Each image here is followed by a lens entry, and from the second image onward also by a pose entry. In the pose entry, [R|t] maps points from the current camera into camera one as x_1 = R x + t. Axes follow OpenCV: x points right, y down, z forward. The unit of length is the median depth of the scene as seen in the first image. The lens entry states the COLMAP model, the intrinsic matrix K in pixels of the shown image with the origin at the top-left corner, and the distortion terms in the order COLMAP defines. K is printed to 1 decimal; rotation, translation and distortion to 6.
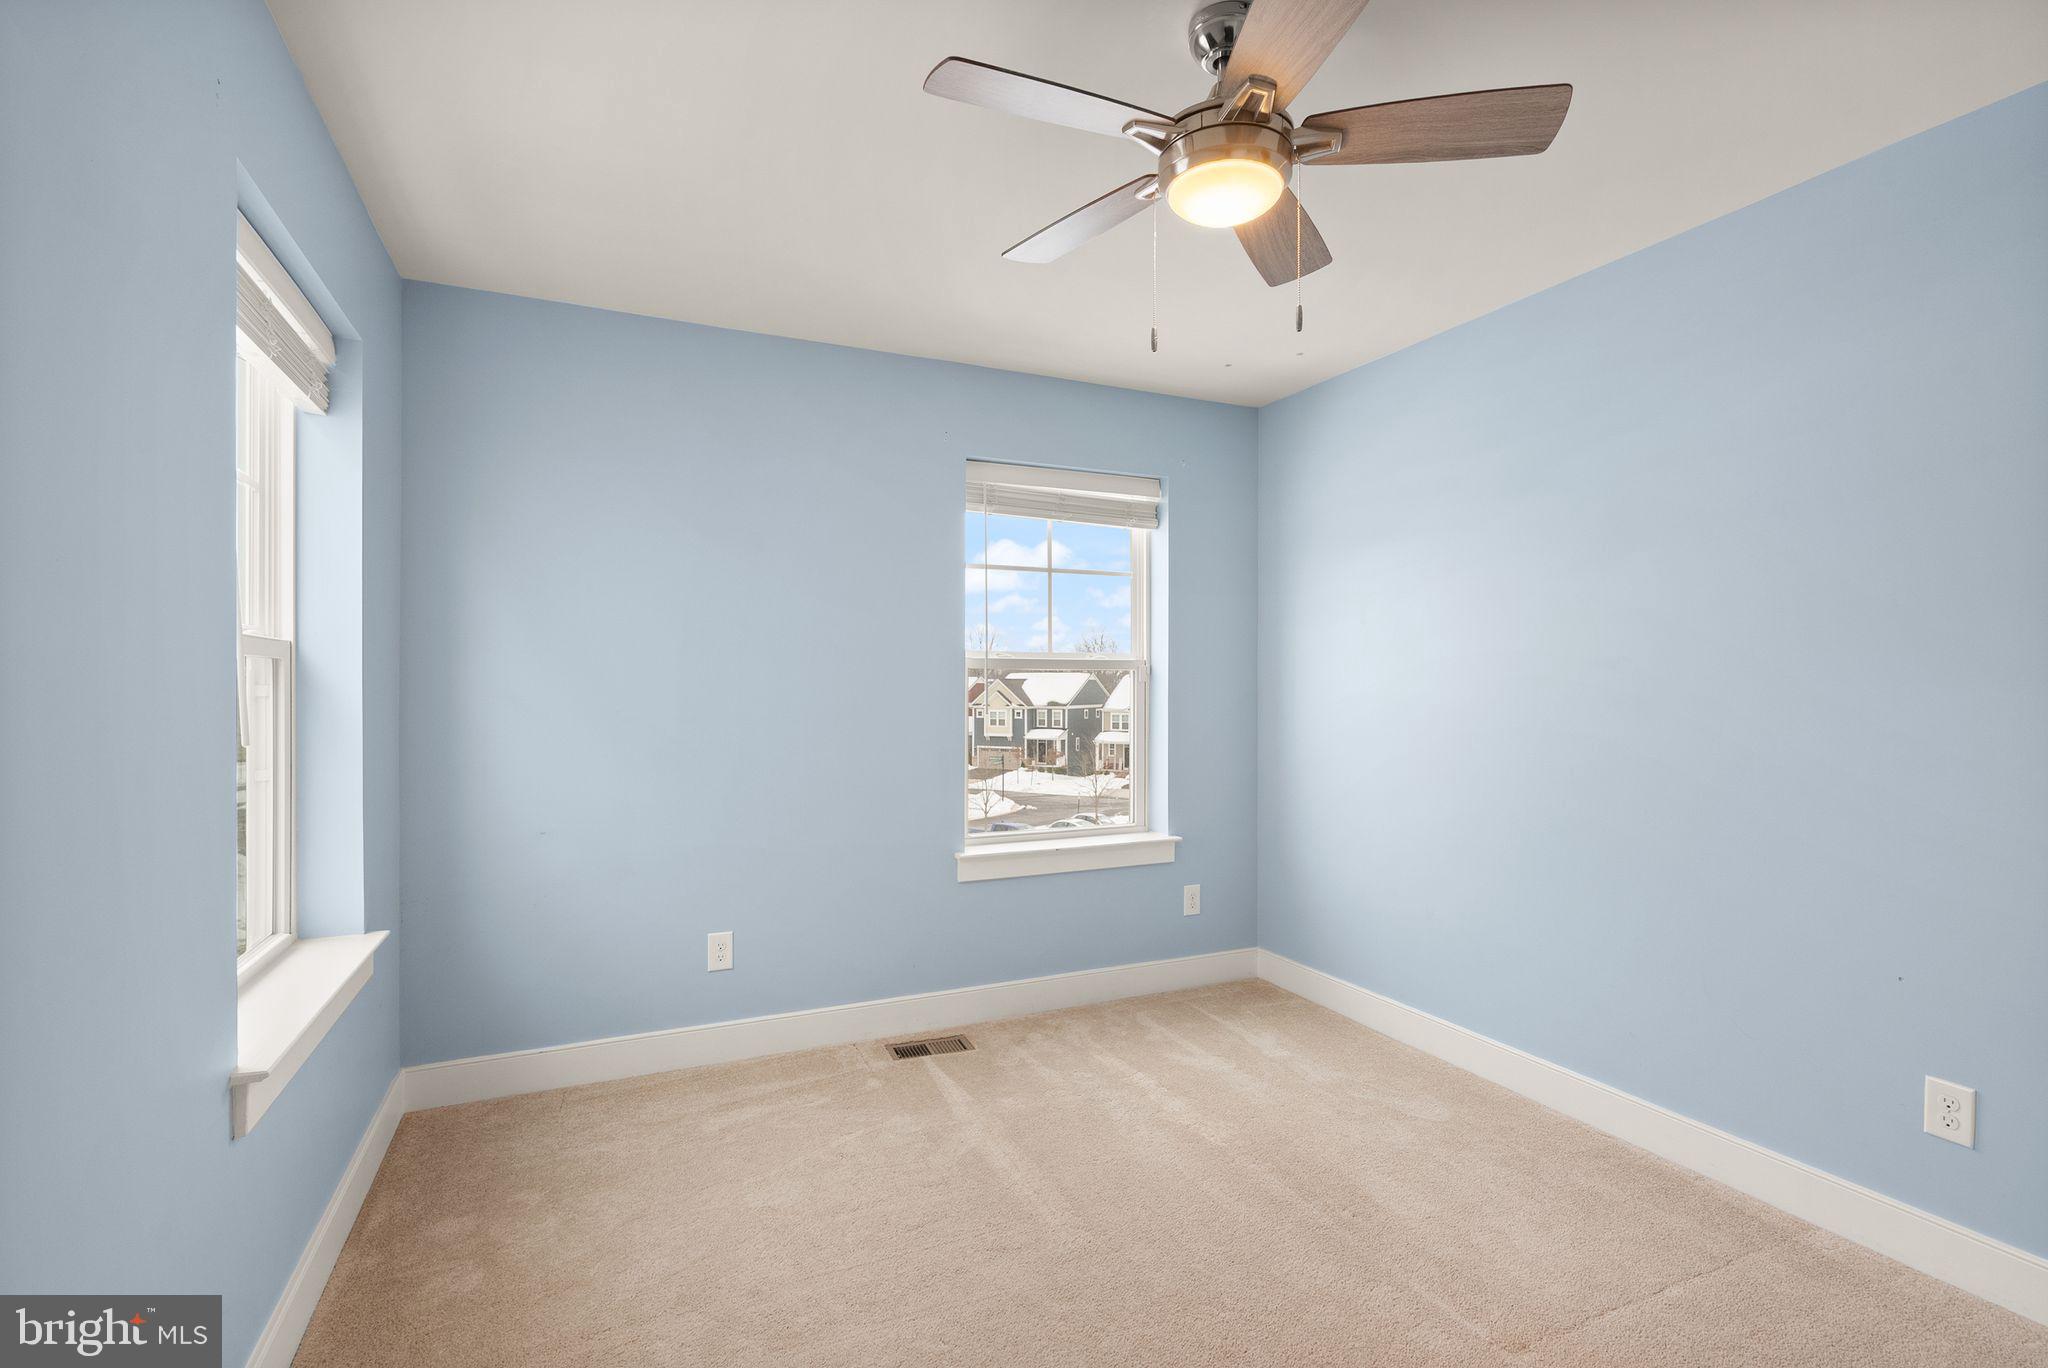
lens RADIAL K [[957.1, 0, 1021.1], [0, 957.1, 666.6], [0, 0, 1]] dist [-0.002562, 0.001400]
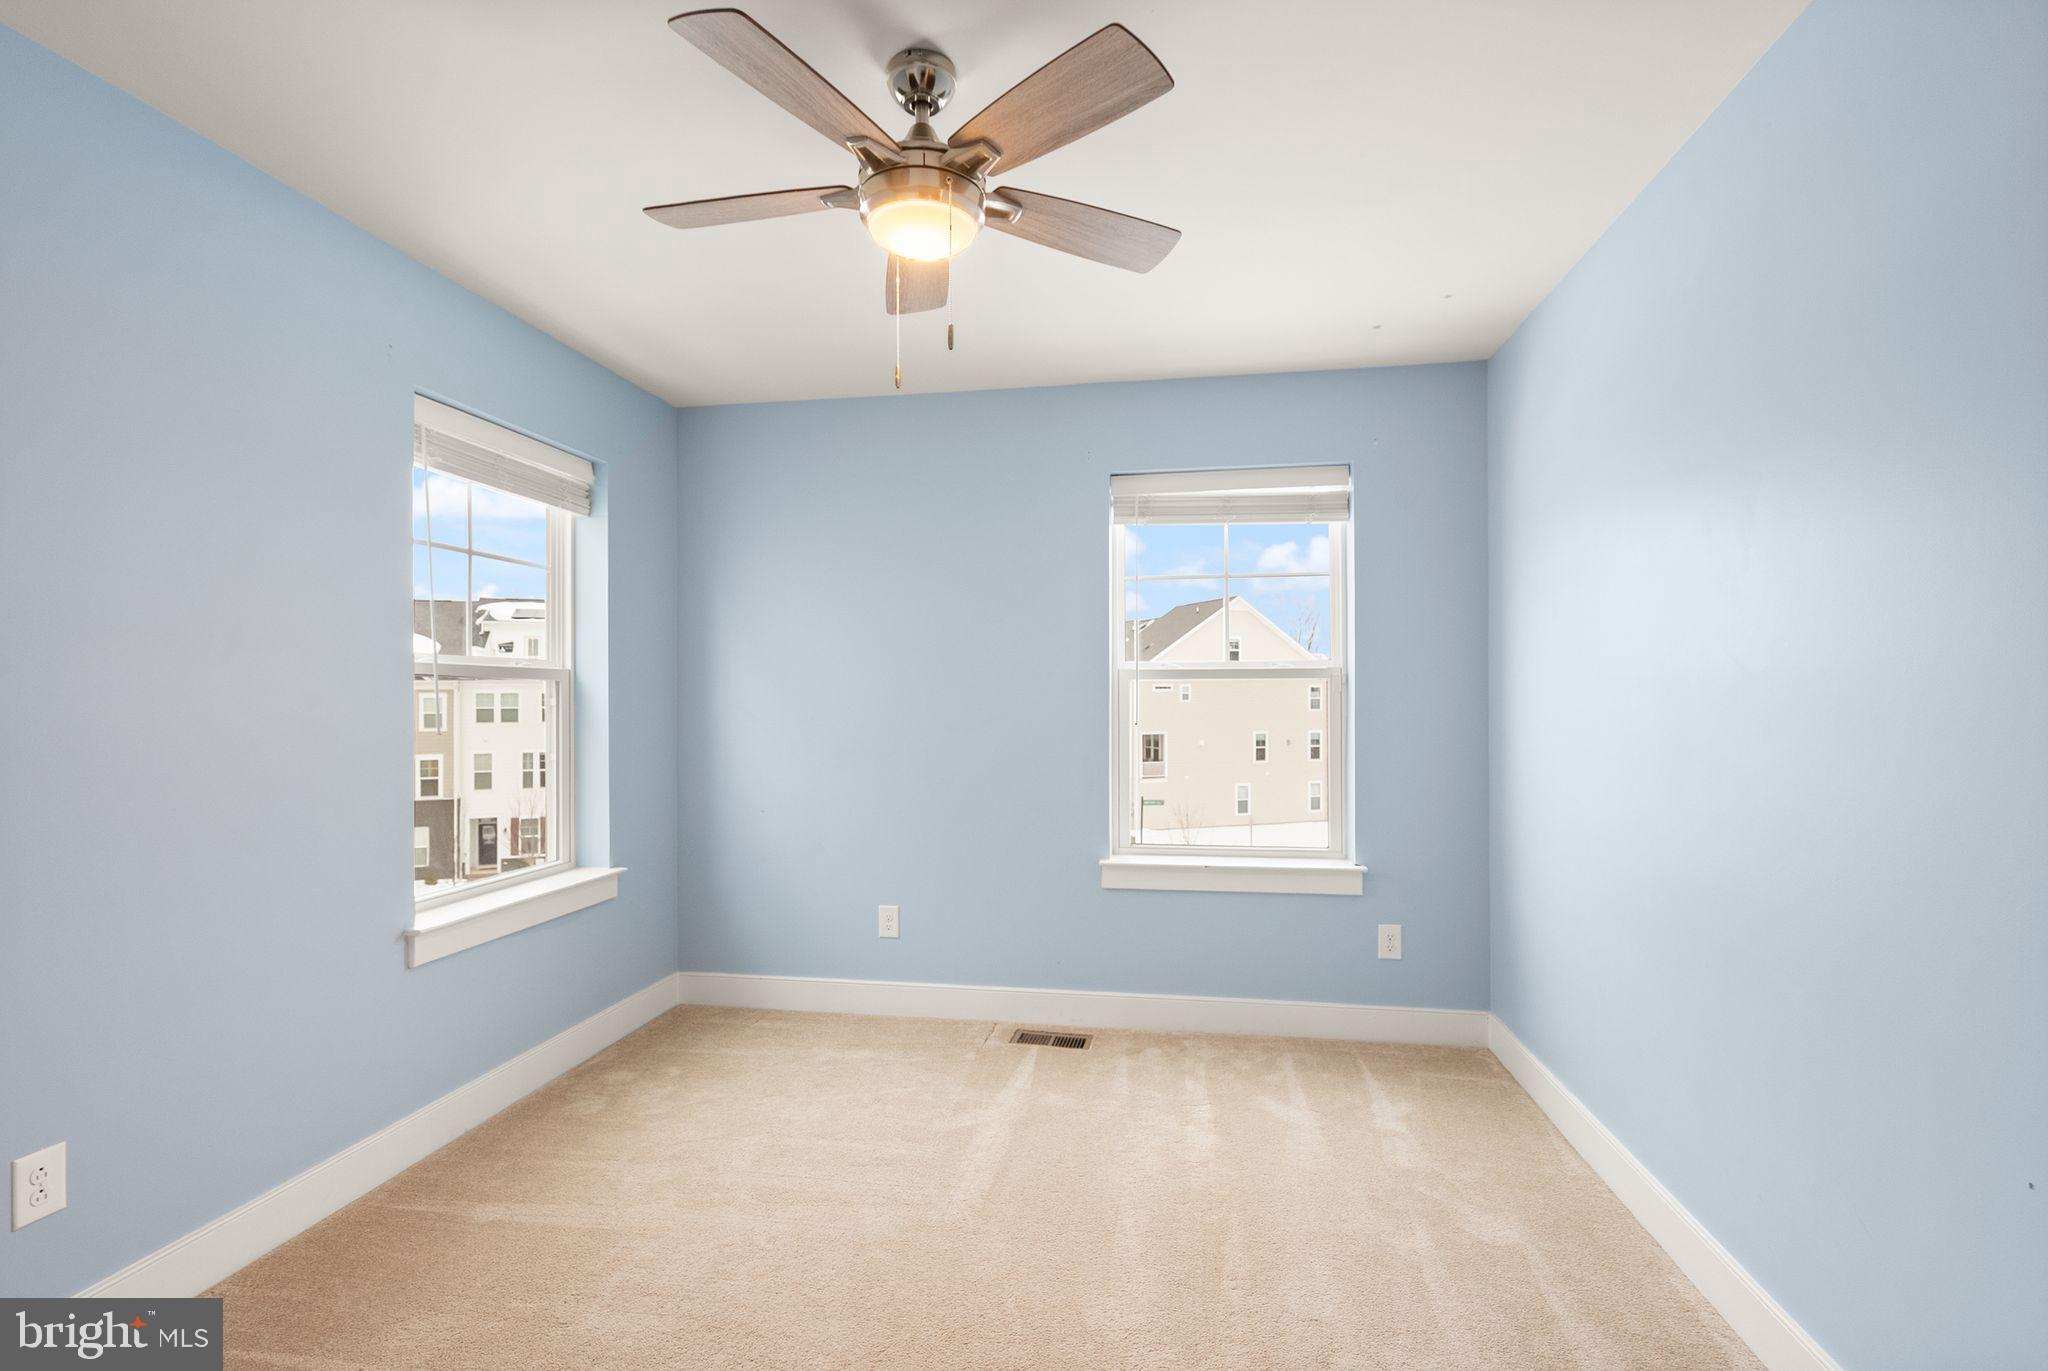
lens RADIAL K [[957.1, 0, 981.5], [0, 957.1, 677.3], [0, 0, 1]] dist [-0.002562, 0.001400]
pose [[0.820499, -0.016454, -0.571412, 0.404844], [0.015824, 0.999856, -0.006069, 0.002717], [0.571430, -0.004062, 0.820641, 0.080024]]
